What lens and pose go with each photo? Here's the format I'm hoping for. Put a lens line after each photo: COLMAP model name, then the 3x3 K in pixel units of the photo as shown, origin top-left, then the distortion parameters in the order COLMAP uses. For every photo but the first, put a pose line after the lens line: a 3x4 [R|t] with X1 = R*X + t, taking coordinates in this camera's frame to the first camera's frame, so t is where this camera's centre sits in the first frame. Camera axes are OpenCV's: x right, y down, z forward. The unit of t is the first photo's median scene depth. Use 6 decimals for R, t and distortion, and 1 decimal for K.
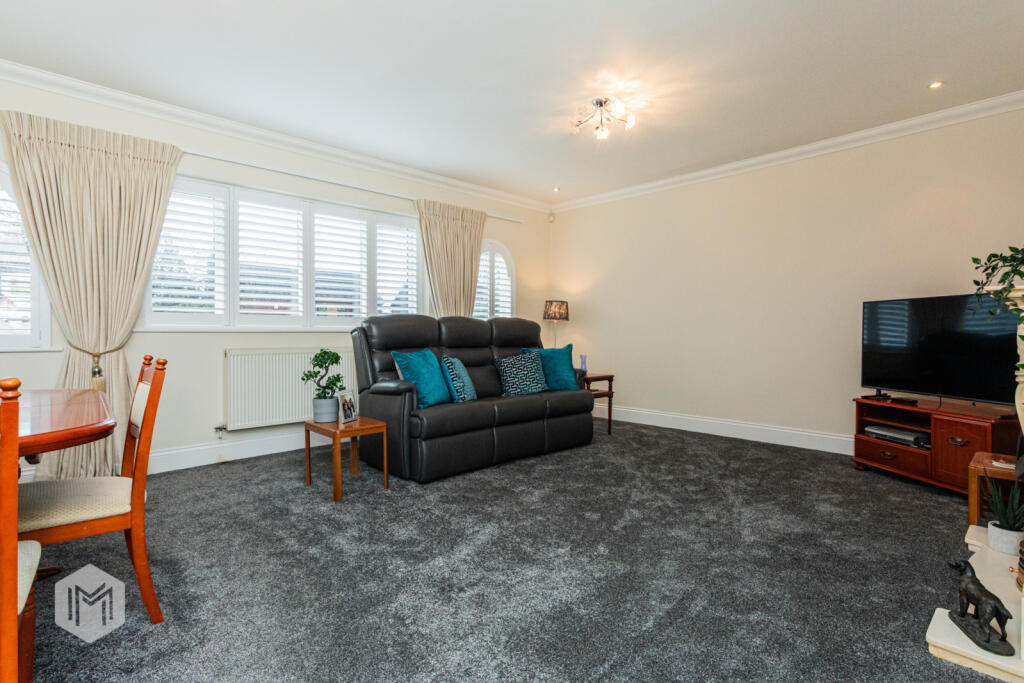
lens RADIAL K [[490.1, 0, 570.3], [0, 490.1, 341.9], [0, 0, 1]] dist [0.004811, 0.001186]
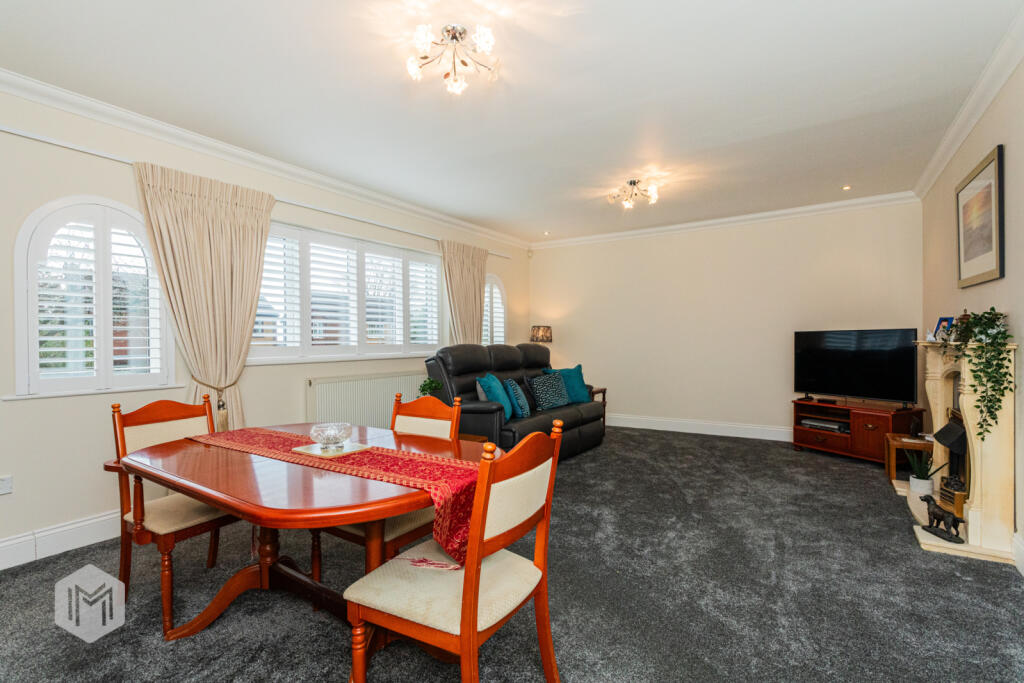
lens RADIAL K [[490.1, 0, 505.9], [0, 490.1, 344.6], [0, 0, 1]] dist [0.004811, 0.001186]
pose [[0.971954, -0.013891, 0.234761, -0.563419], [0.013744, 0.999903, 0.002262, -0.061693], [-0.234770, 0.001028, 0.972050, -0.182676]]
